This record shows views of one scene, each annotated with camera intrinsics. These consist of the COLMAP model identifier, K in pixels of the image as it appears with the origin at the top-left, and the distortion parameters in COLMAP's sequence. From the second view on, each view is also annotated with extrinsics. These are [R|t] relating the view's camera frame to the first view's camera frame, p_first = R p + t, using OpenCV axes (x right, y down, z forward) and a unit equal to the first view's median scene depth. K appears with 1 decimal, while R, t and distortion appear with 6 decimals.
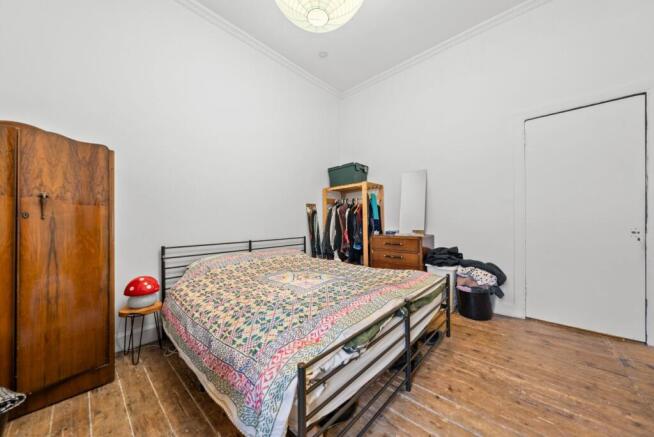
lens RADIAL K [[229.0, 0, 328.4], [0, 229.0, 222.9], [0, 0, 1]] dist [-0.005687, 0.000089]
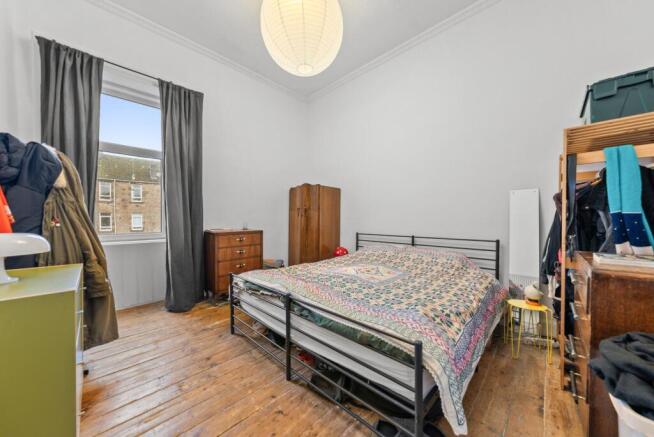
lens RADIAL K [[229.0, 0, 328.3], [0, 229.0, 217.3], [0, 0, 1]] dist [-0.005687, 0.000089]
pose [[-0.026626, 0.008675, -0.999608, 0.829726], [0.002373, 0.999960, 0.008615, -0.022103], [0.999643, -0.002142, -0.026646, 0.714613]]
